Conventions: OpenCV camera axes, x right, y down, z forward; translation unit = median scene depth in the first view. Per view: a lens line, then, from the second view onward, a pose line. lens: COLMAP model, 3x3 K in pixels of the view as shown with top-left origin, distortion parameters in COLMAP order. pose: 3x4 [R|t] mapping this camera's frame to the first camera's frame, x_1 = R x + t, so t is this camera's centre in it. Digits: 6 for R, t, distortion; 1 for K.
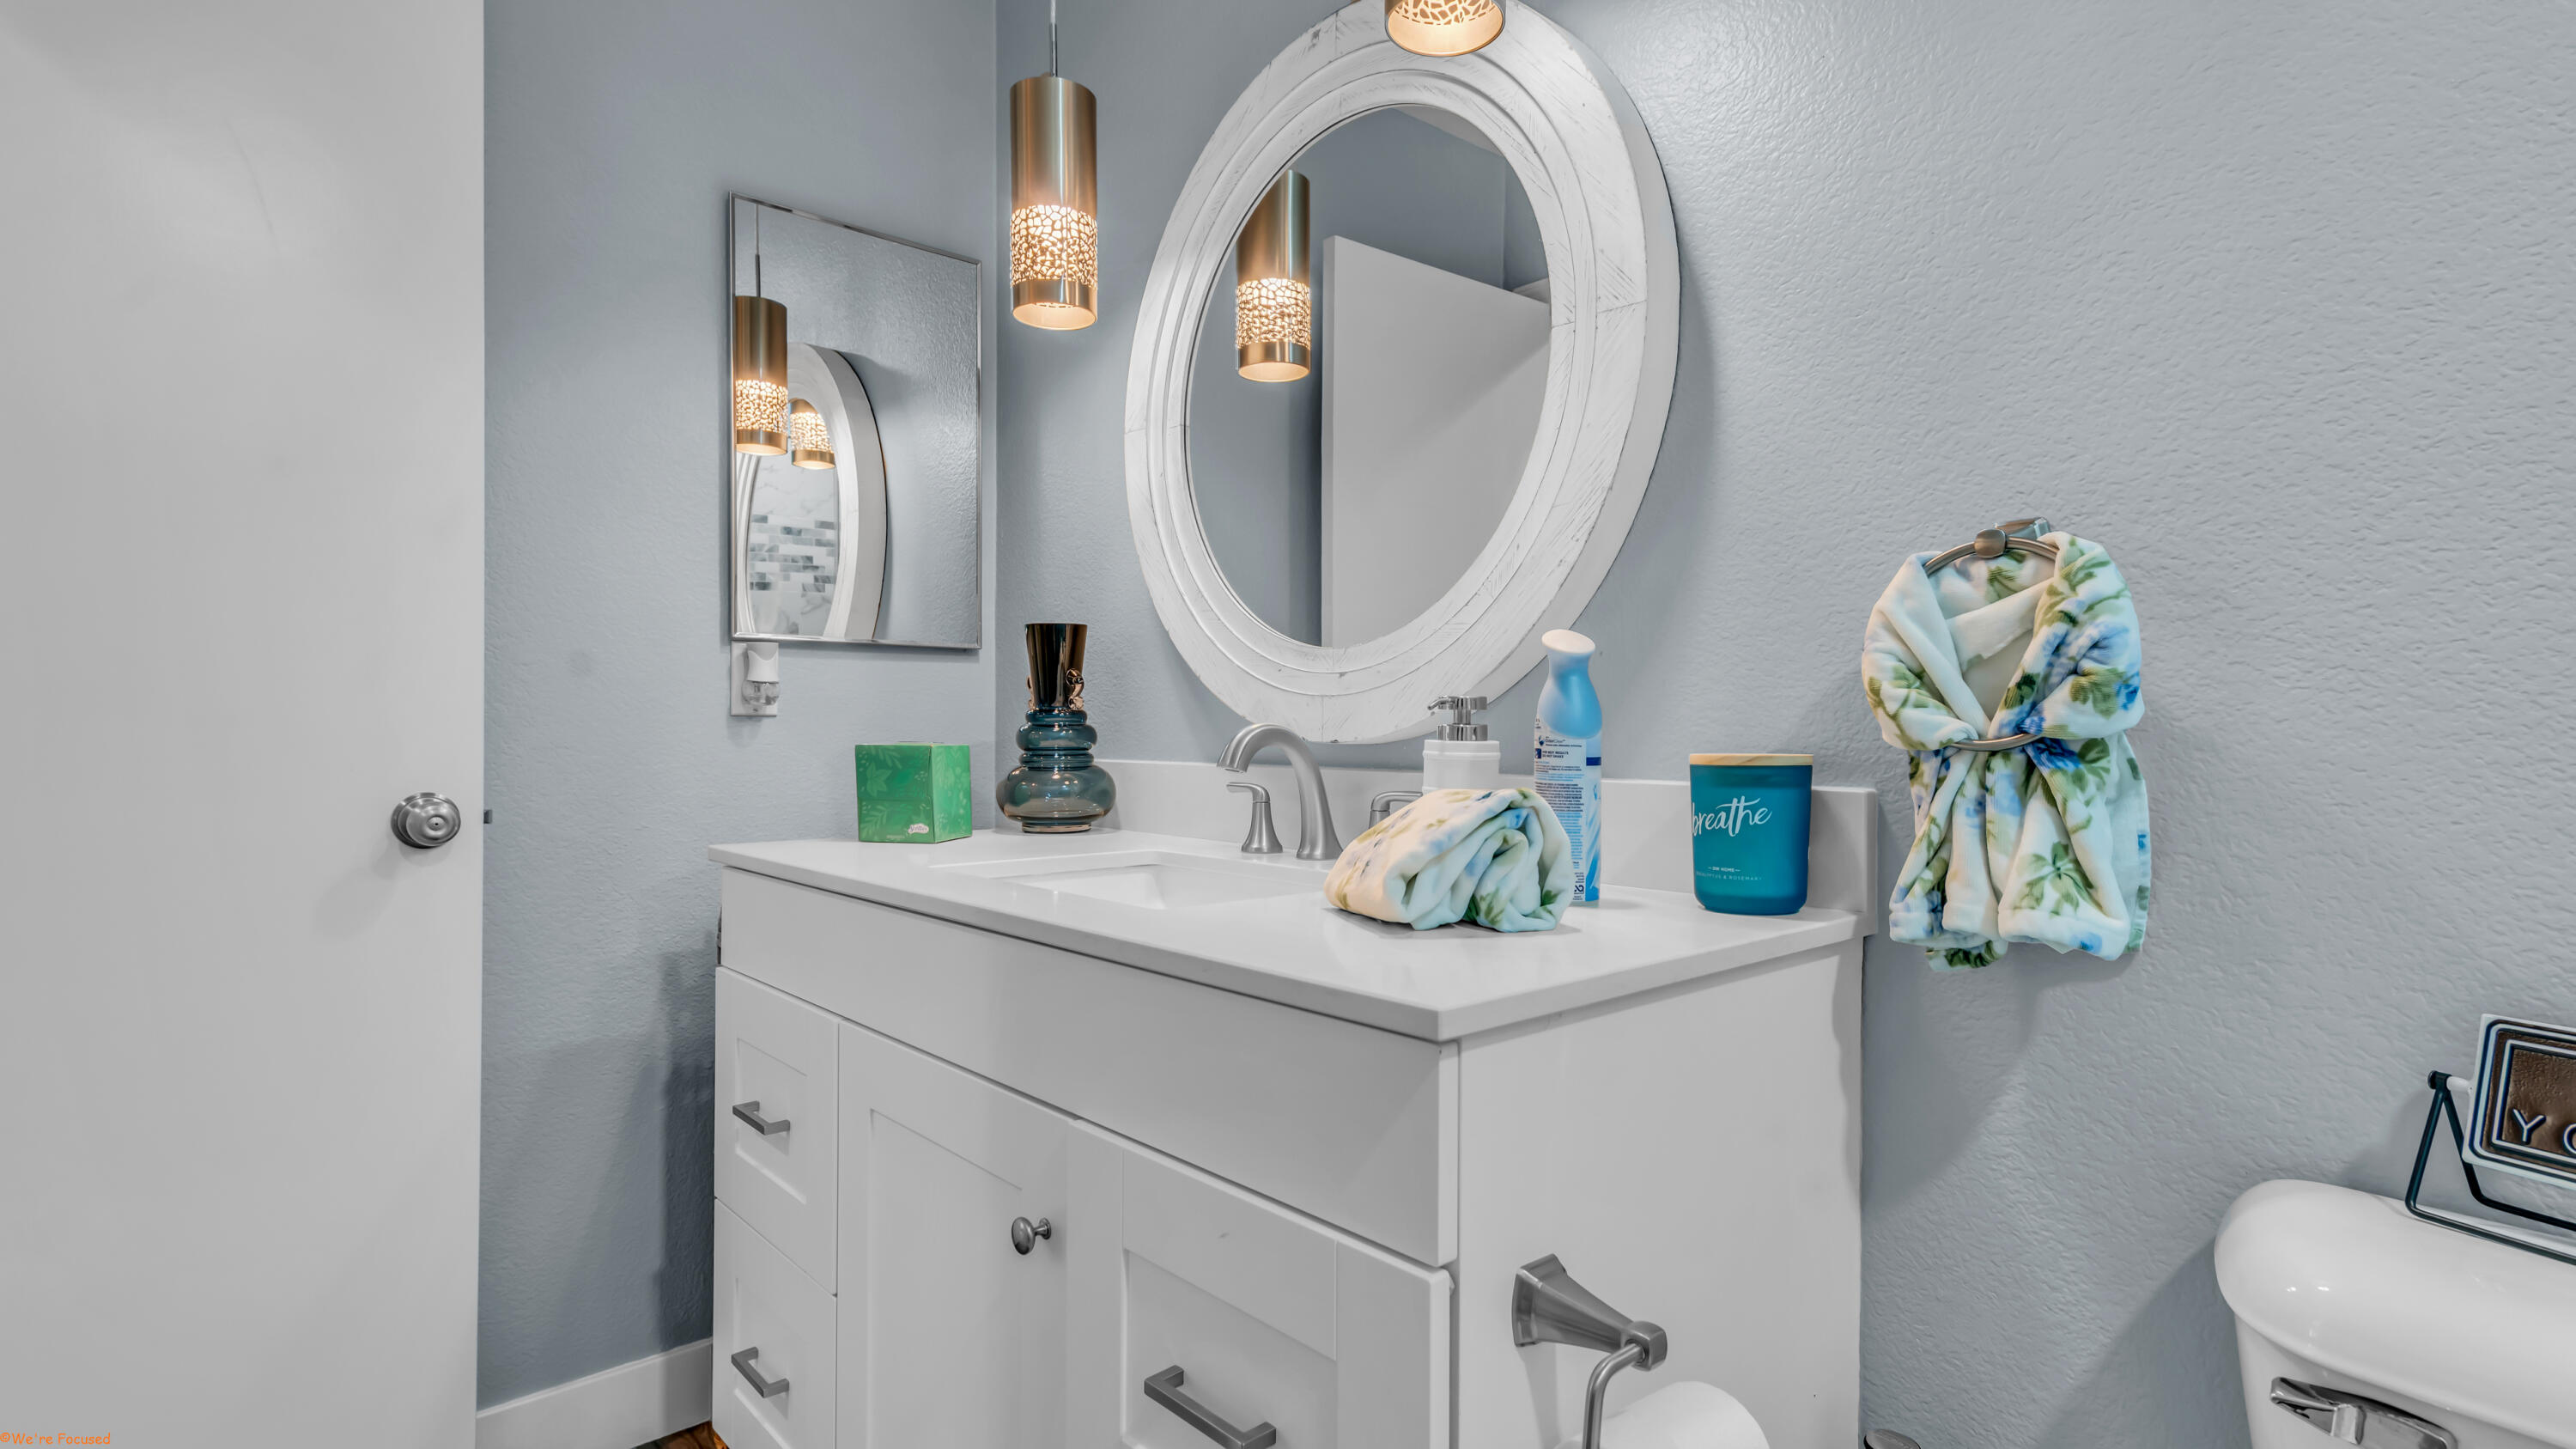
lens RADIAL K [[1267.2, 0, 1336.8], [0, 1267.2, 726.1], [0, 0, 1]] dist [0.021116, -0.001226]
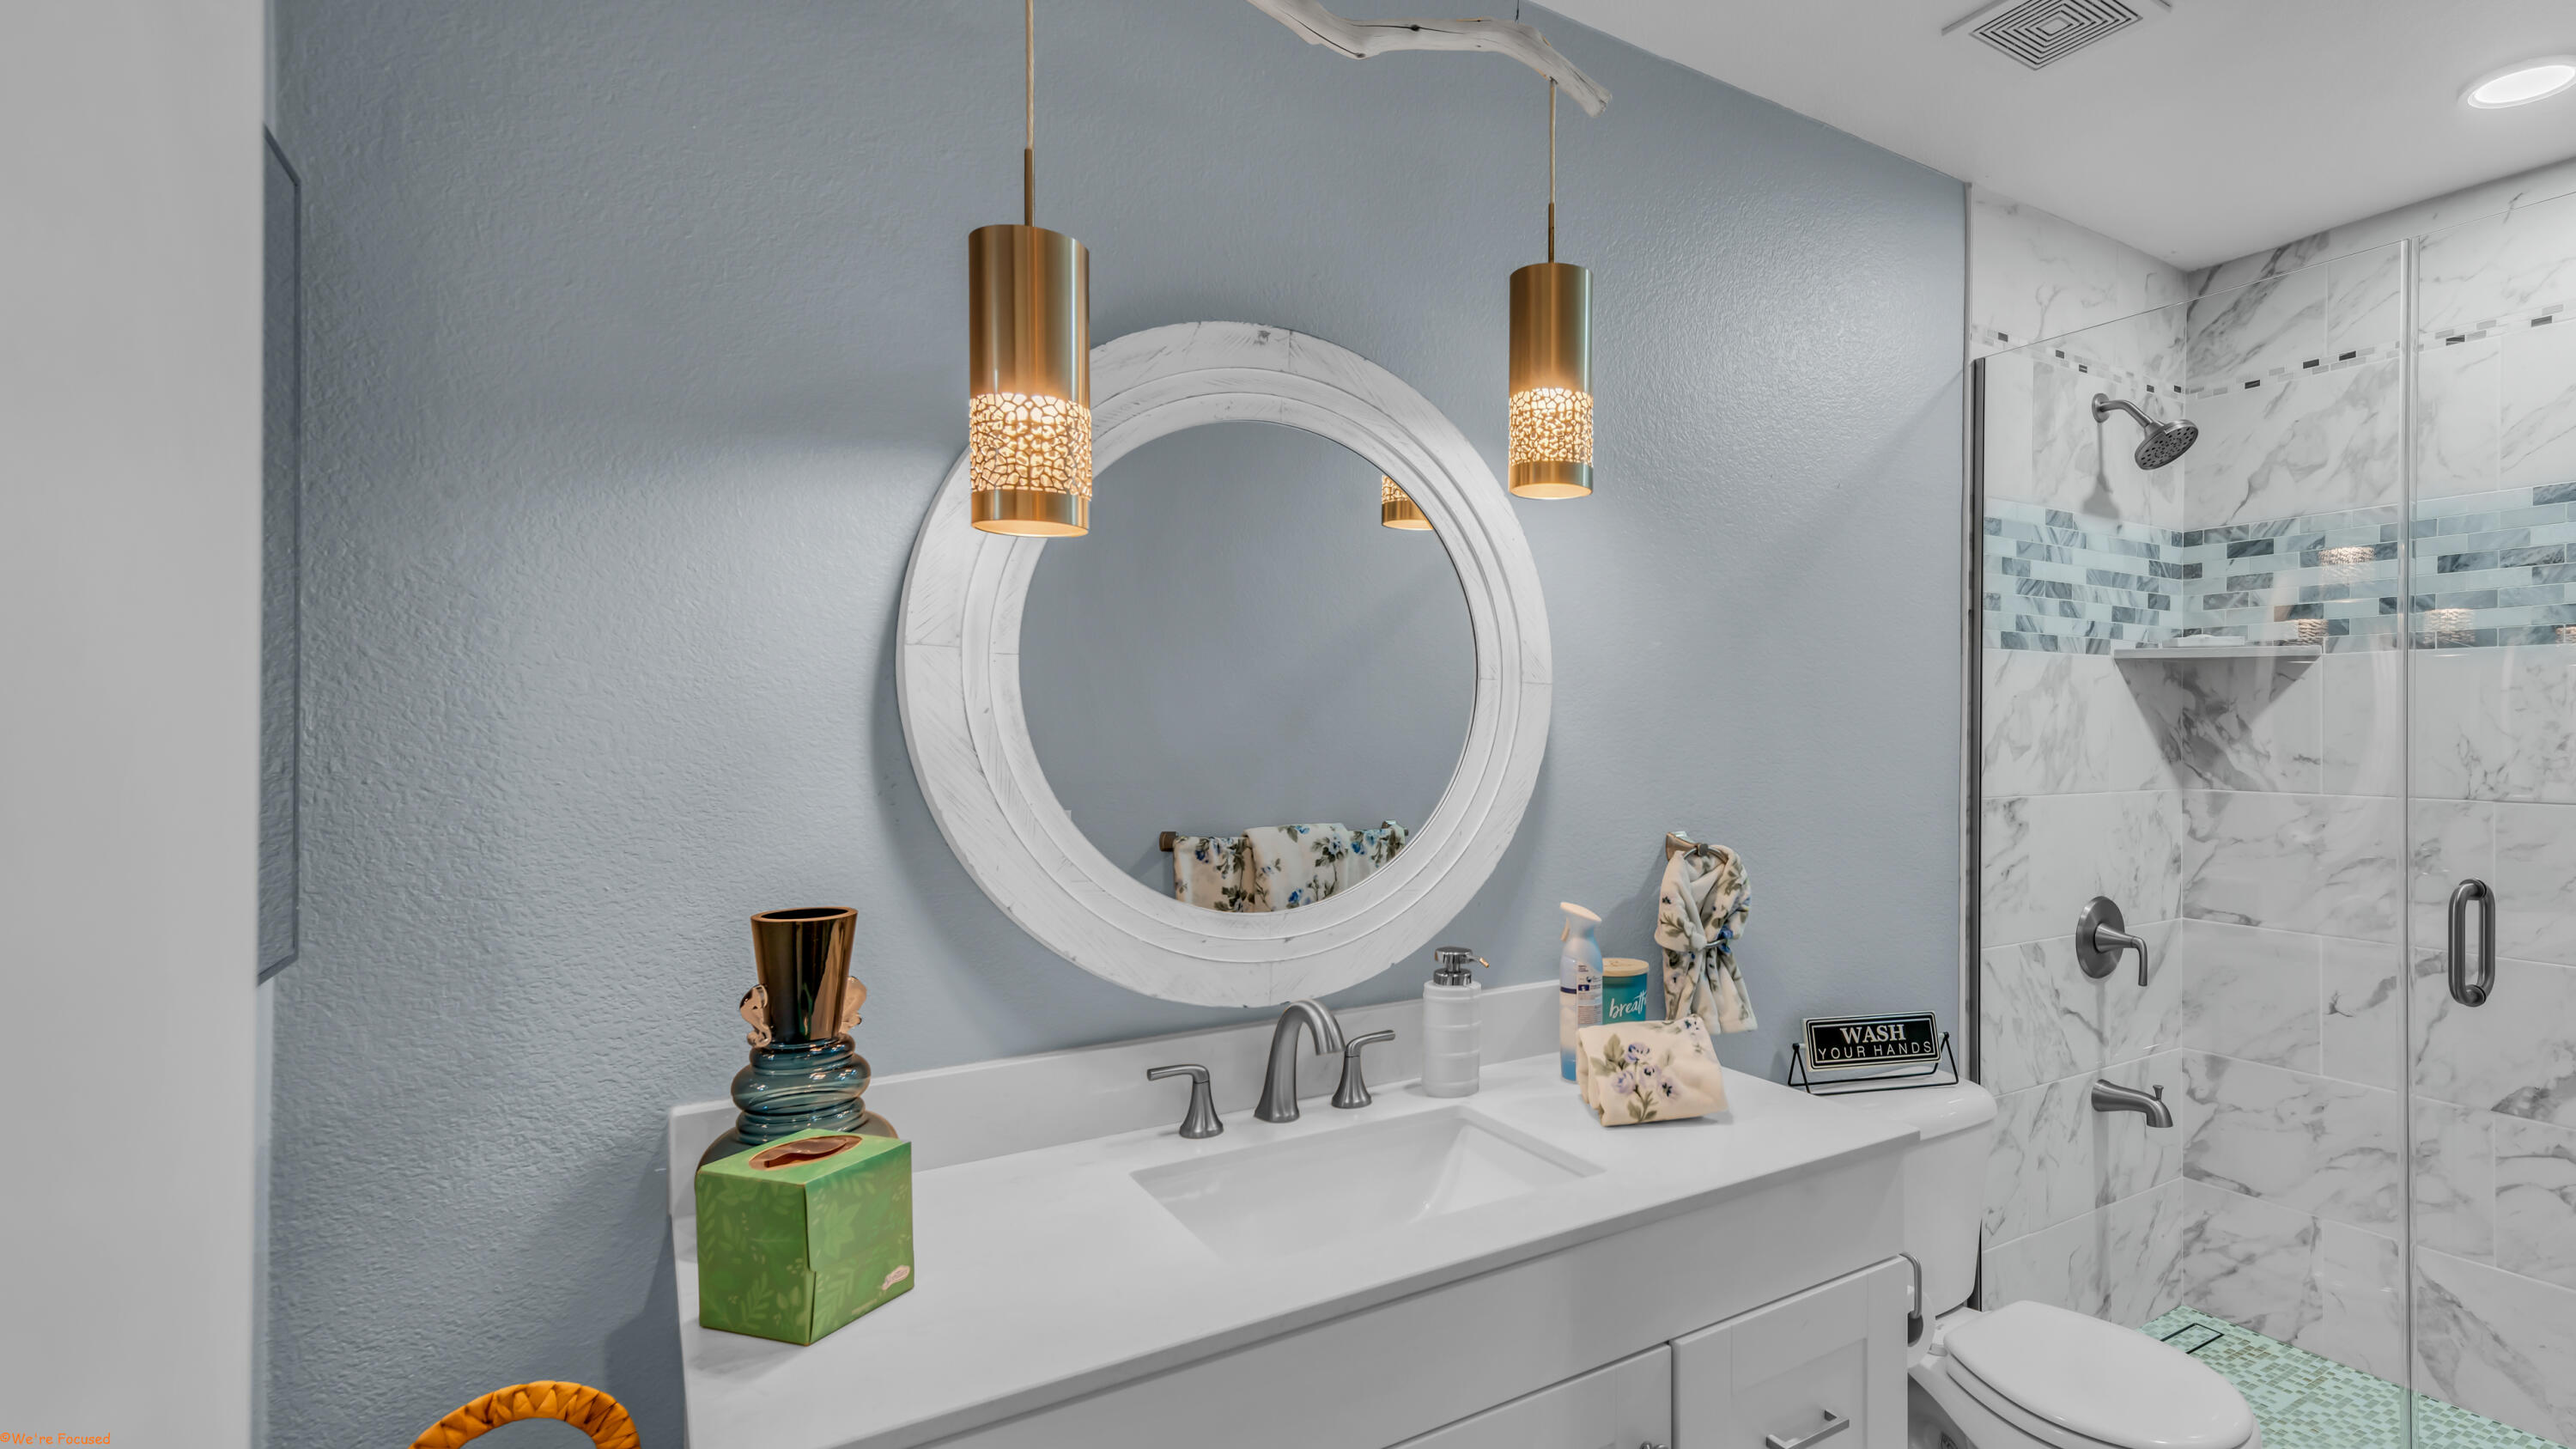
lens RADIAL K [[1267.2, 0, 1336.8], [0, 1267.2, 726.1], [0, 0, 1]] dist [0.021116, -0.001226]
pose [[0.162635, -0.001446, 0.986685, -0.998858], [0.010390, 0.999946, -0.000247, -0.210858], [-0.986632, 0.010292, 0.162641, 0.745400]]
